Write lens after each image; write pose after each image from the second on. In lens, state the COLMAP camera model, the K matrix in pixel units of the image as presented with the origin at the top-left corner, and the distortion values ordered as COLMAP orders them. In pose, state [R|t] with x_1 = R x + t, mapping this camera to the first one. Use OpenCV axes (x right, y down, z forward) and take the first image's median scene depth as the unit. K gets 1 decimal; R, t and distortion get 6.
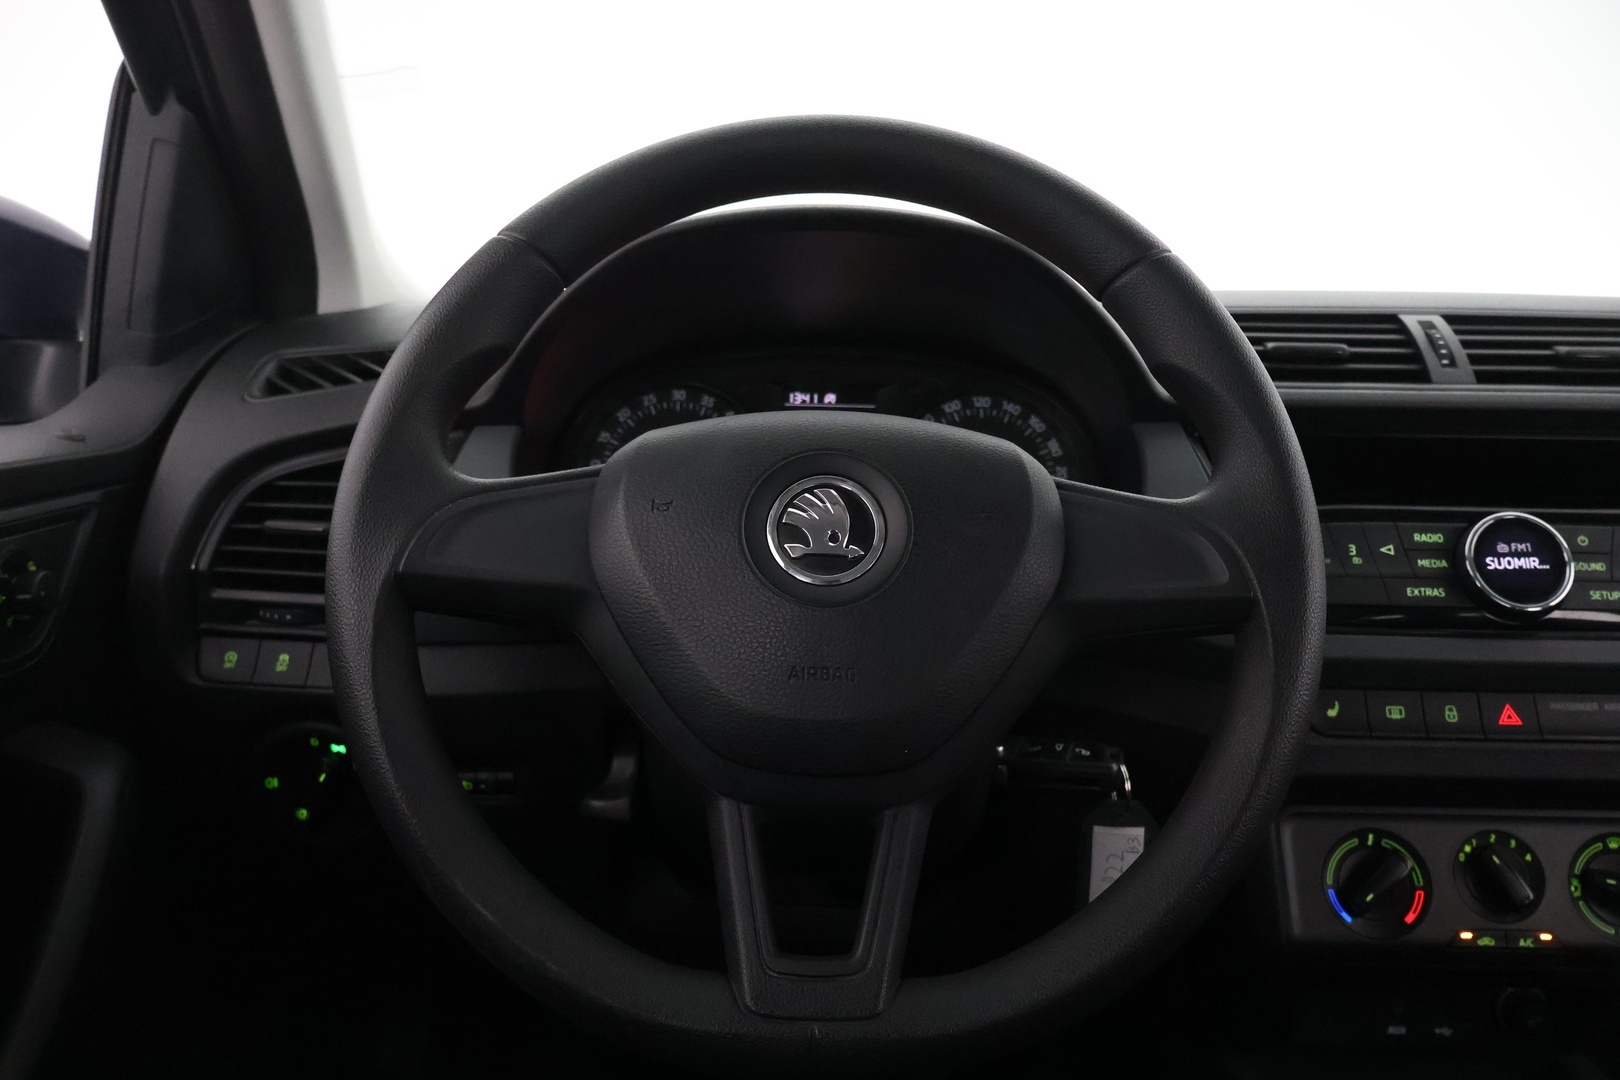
lens RADIAL K [[1349.3, 0, 808.6], [0, 1349.3, 544.1], [0, 0, 1]] dist [0.006169, -0.002107]
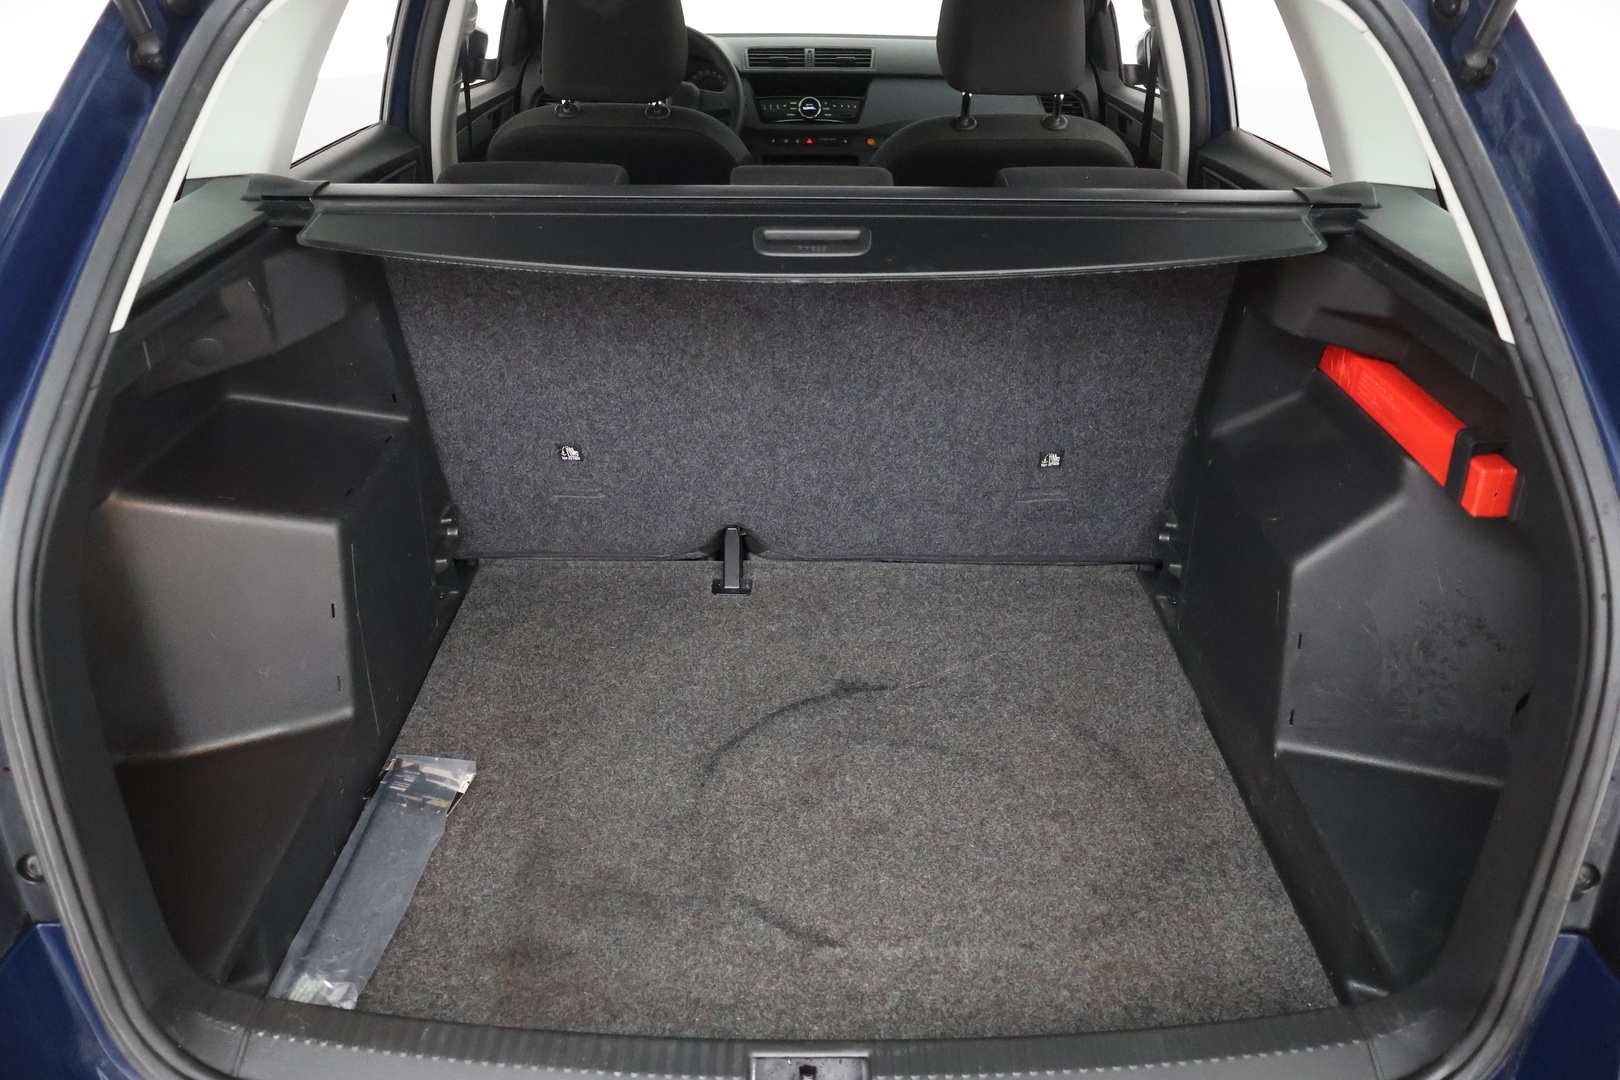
lens RADIAL K [[1349.3, 0, 811.1], [0, 1349.3, 537.5], [0, 0, 1]] dist [0.006169, -0.002107]
pose [[0.999674, -0.021494, 0.013801, 0.426690], [0.016773, 0.959859, 0.279980, 0.136167], [-0.019265, -0.279658, 0.959907, -4.080781]]
